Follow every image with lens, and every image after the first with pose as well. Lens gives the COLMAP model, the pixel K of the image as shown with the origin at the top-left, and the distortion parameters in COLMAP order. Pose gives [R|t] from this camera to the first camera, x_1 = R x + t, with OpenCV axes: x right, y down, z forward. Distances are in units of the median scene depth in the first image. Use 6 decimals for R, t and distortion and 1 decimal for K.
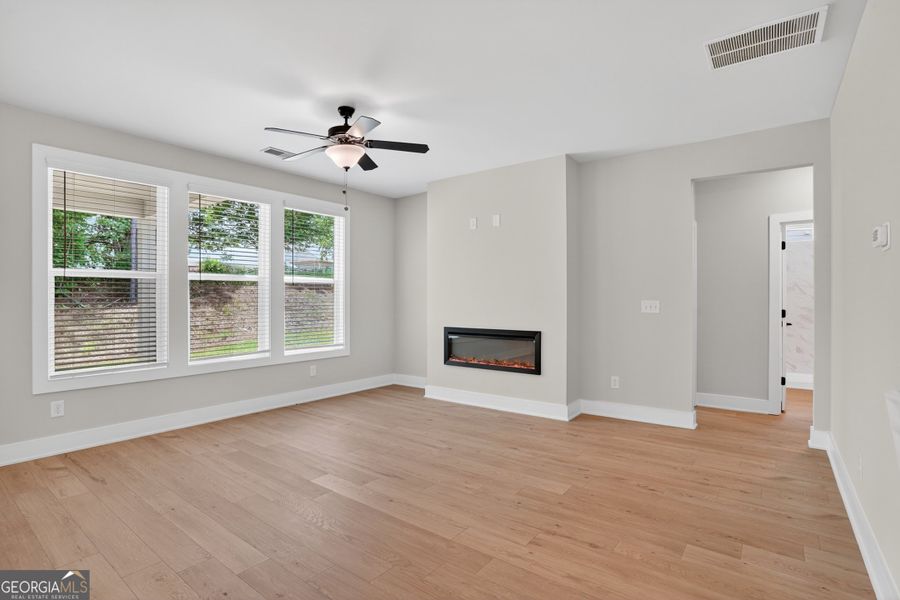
lens RADIAL K [[444.2, 0, 447.5], [0, 444.2, 296.7], [0, 0, 1]] dist [-0.074439, 0.032996]
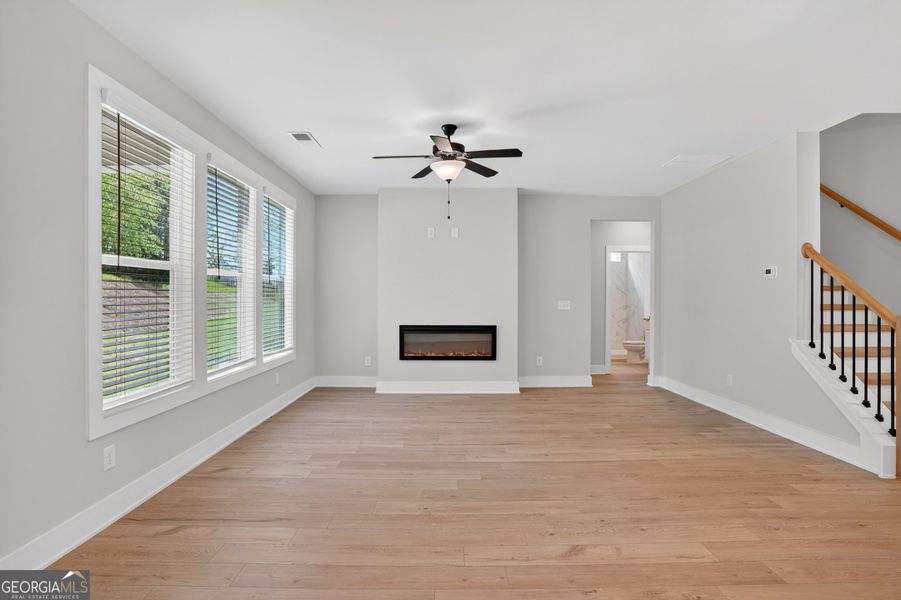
lens RADIAL K [[444.6, 0, 448.0], [0, 444.6, 296.7], [0, 0, 1]] dist [-0.074439, 0.032996]
pose [[0.789026, 0.007633, 0.614313, -0.710706], [-0.006099, 0.999971, -0.004592, 0.004092], [-0.614330, -0.000123, 0.789049, 0.095956]]
